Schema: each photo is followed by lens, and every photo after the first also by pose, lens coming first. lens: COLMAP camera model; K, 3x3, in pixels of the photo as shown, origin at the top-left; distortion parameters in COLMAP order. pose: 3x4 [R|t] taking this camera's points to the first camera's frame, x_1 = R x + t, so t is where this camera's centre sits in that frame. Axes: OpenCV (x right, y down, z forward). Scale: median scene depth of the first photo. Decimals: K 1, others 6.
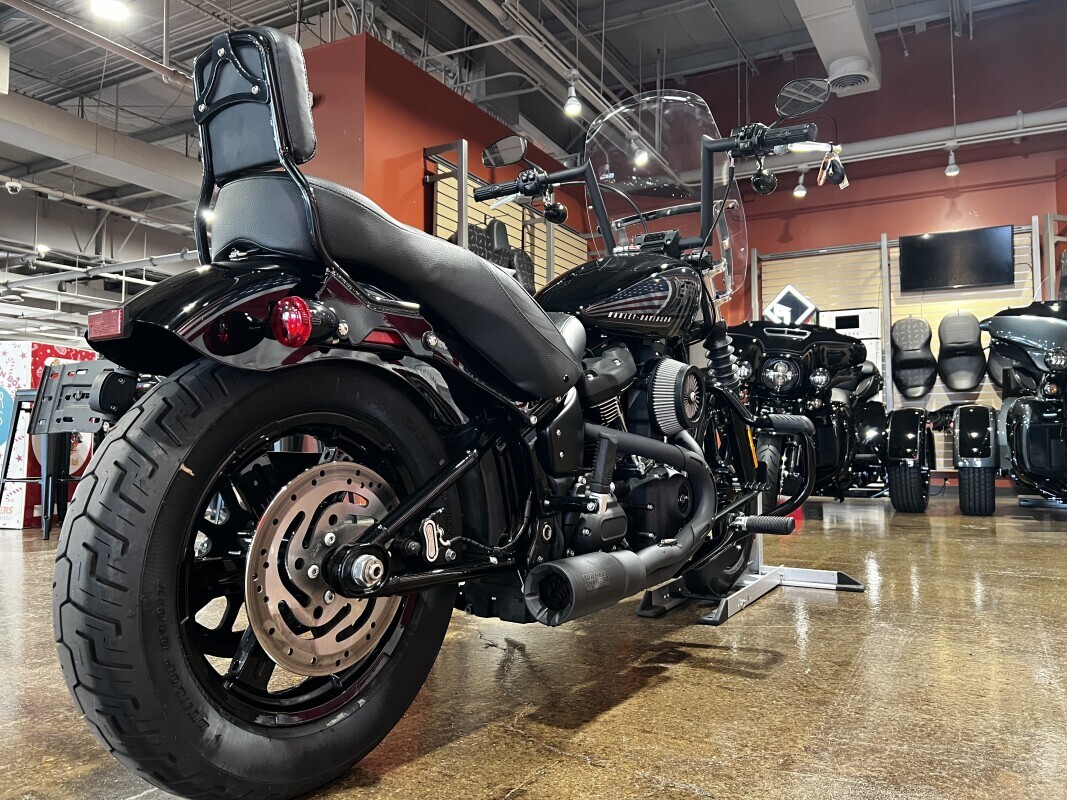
lens RADIAL K [[803.4, 0, 543.7], [0, 803.4, 399.2], [0, 0, 1]] dist [0.044255, -0.059014]
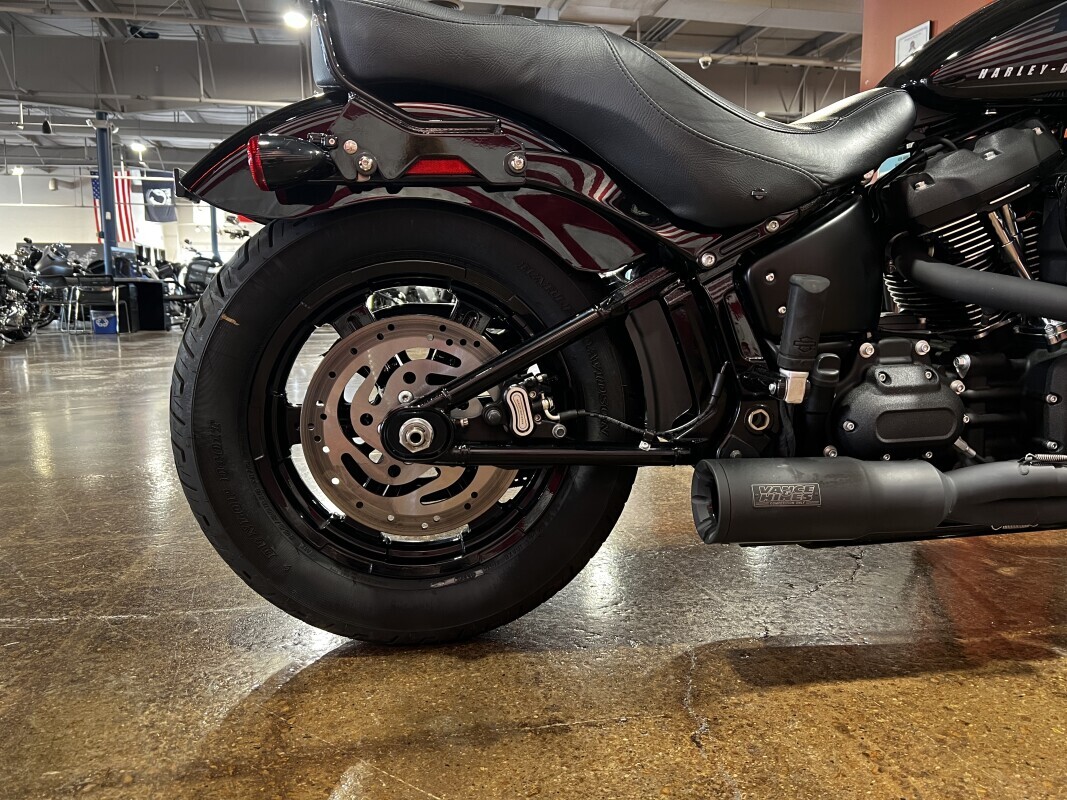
lens RADIAL K [[800.1, 0, 544.9], [0, 800.1, 396.4], [0, 0, 1]] dist [0.053723, -0.070837]
pose [[0.655830, 0.088990, -0.749645, 0.367922], [0.046182, 0.986438, 0.157501, 0.022913], [0.753494, -0.137914, 0.642826, 0.360027]]
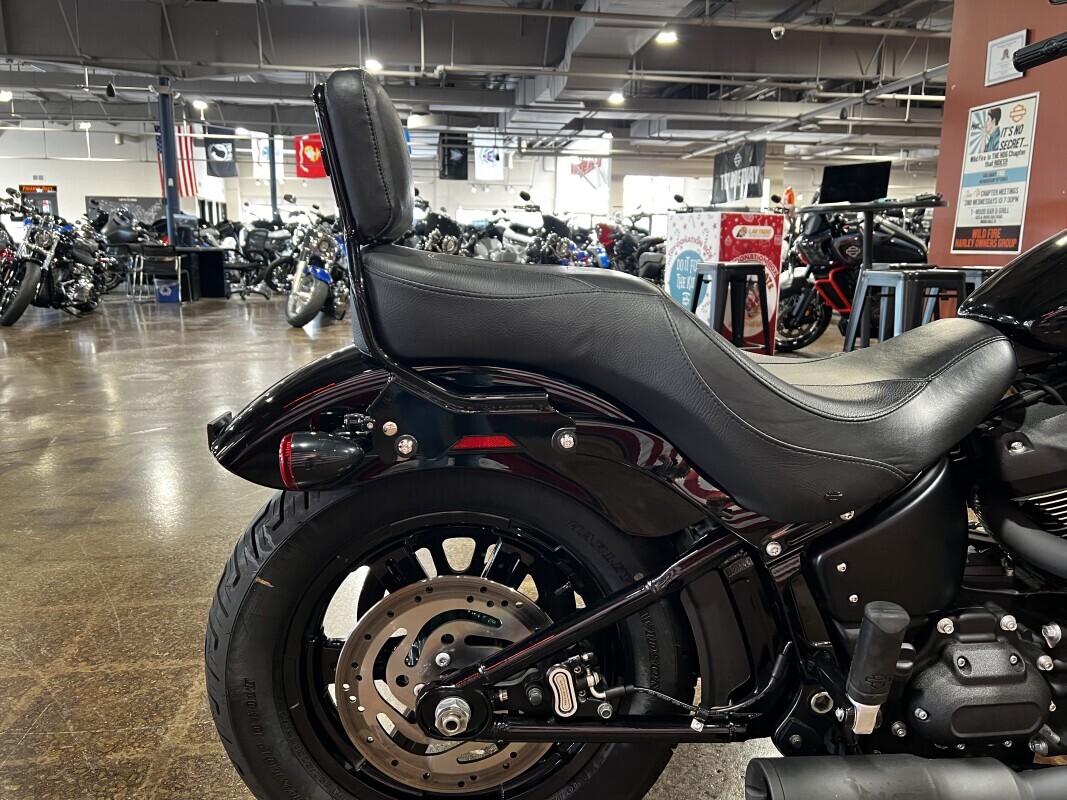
lens RADIAL K [[803.4, 0, 543.7], [0, 803.4, 399.2], [0, 0, 1]] dist [0.044255, -0.059014]
pose [[0.601078, 0.154637, -0.784087, 0.311011], [0.033085, 0.975446, 0.217739, -0.202568], [0.798505, -0.156820, 0.581203, 0.422676]]
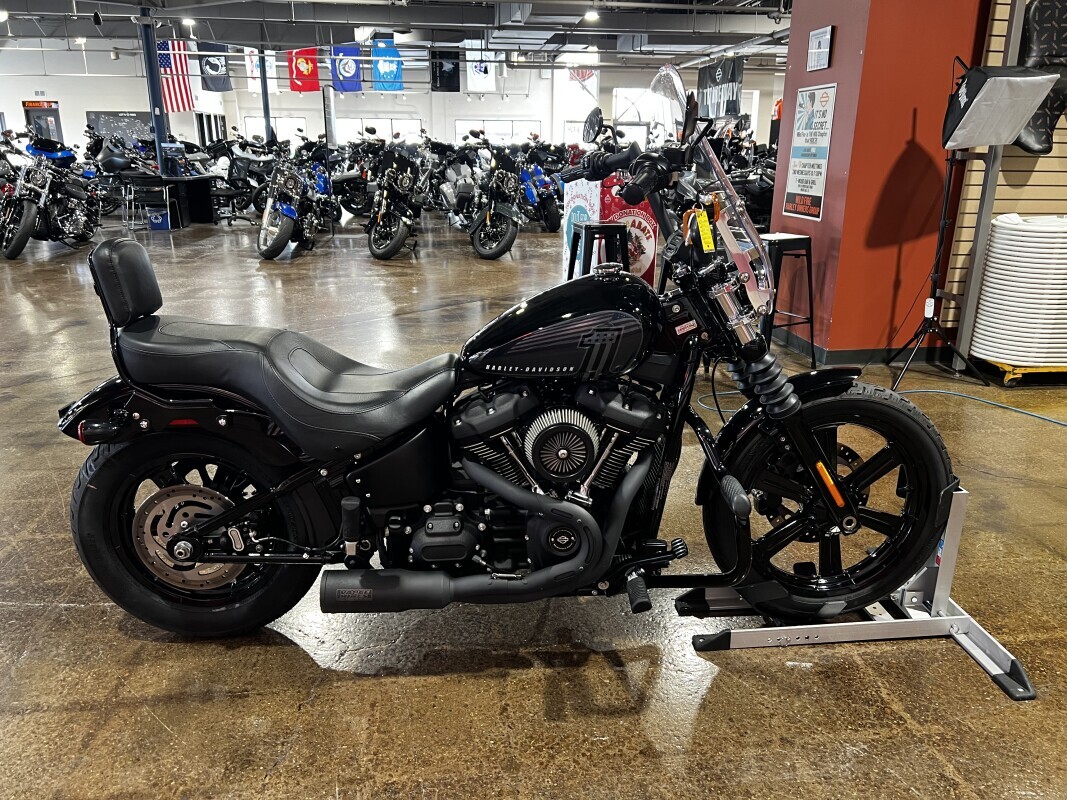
lens RADIAL K [[797.6, 0, 533.5], [0, 797.6, 400.0], [0, 0, 1]] dist [0.049438, -0.060671]
pose [[0.577498, 0.247020, -0.778124, 1.033806], [0.039728, 0.943493, 0.329002, -0.442821], [0.815425, -0.220911, 0.535052, 0.504899]]
